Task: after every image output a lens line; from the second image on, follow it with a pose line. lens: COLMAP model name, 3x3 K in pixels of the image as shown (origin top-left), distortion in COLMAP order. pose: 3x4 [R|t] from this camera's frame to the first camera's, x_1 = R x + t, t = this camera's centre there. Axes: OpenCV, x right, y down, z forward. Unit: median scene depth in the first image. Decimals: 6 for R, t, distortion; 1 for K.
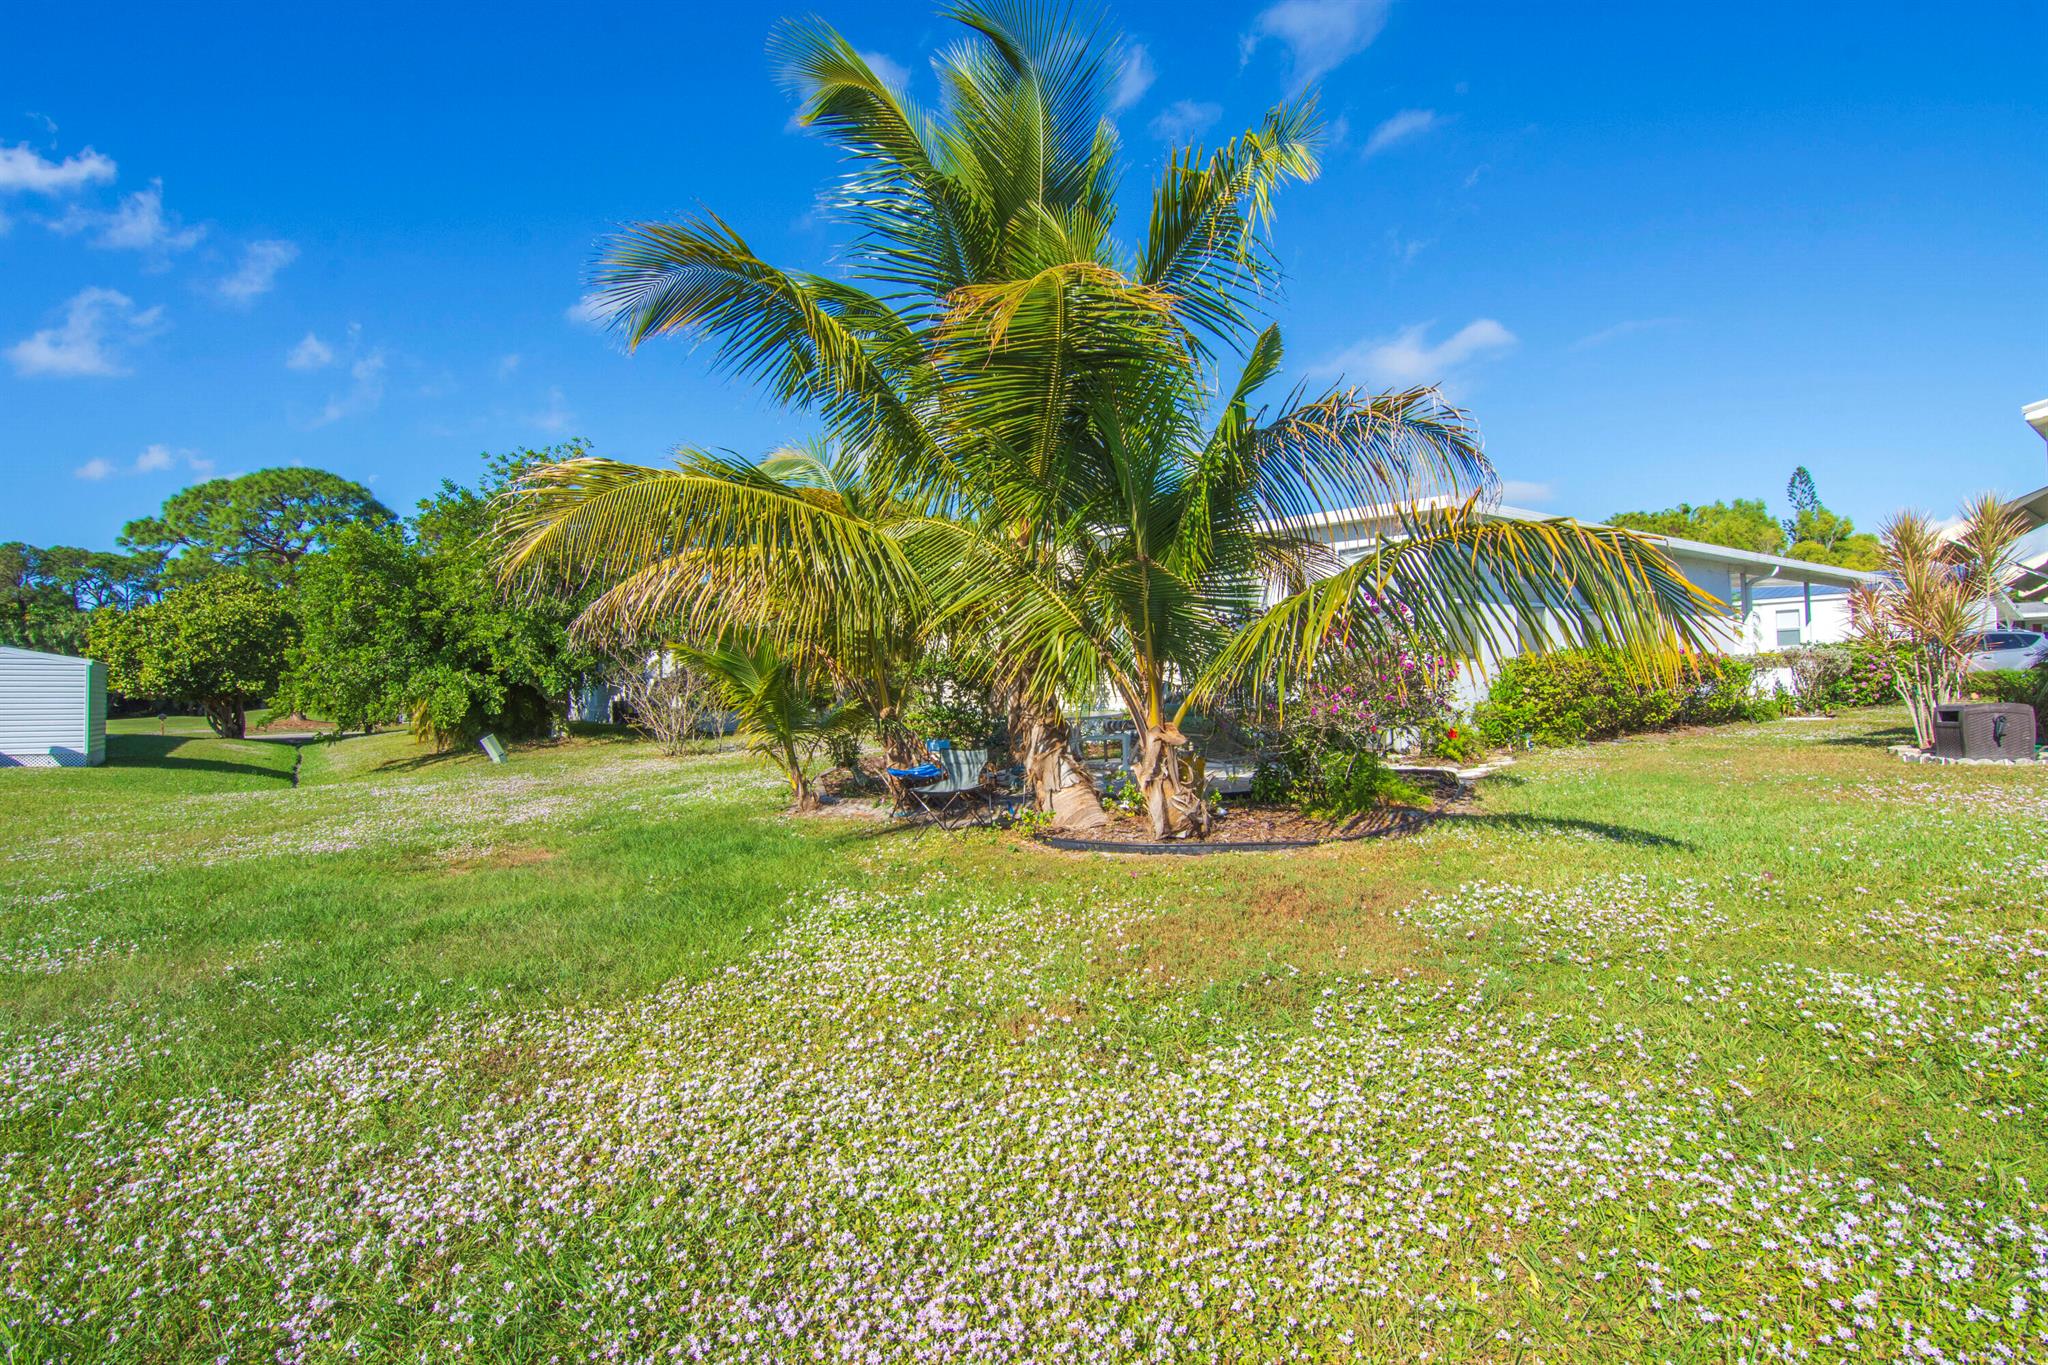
lens RADIAL K [[996.5, 0, 1020.9], [0, 996.5, 663.6], [0, 0, 1]] dist [-0.001710, -0.014056]
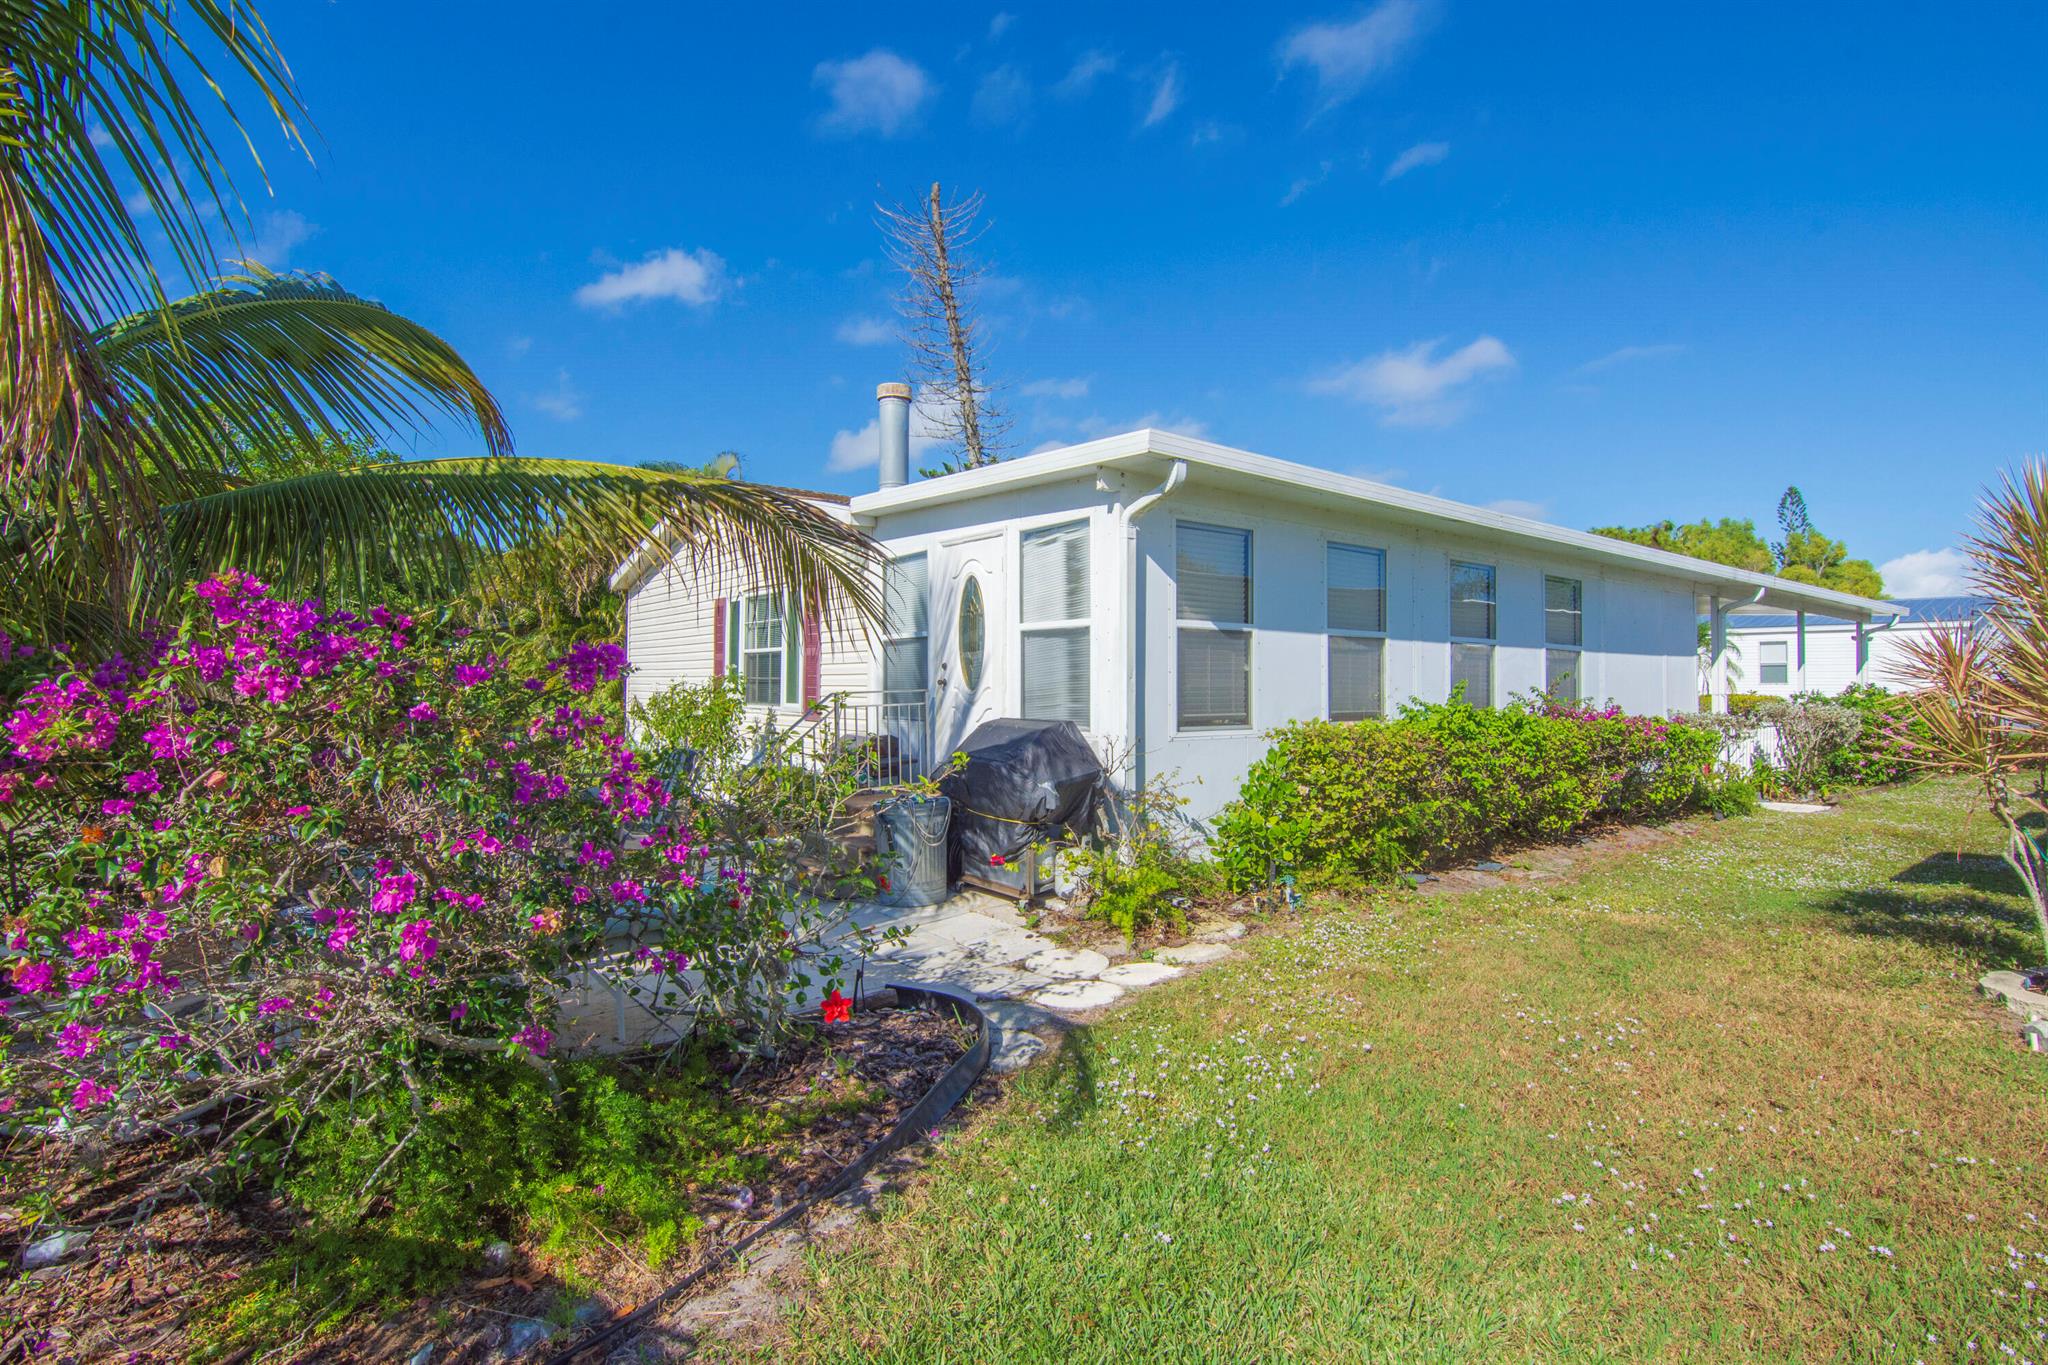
lens RADIAL K [[996.5, 0, 1020.9], [0, 996.5, 663.6], [0, 0, 1]] dist [-0.001710, -0.014056]
pose [[0.999356, 0.034363, 0.010348, 0.218201], [-0.034369, 0.999409, 0.000420, -0.024786], [-0.010328, -0.000775, 0.999946, 0.283744]]
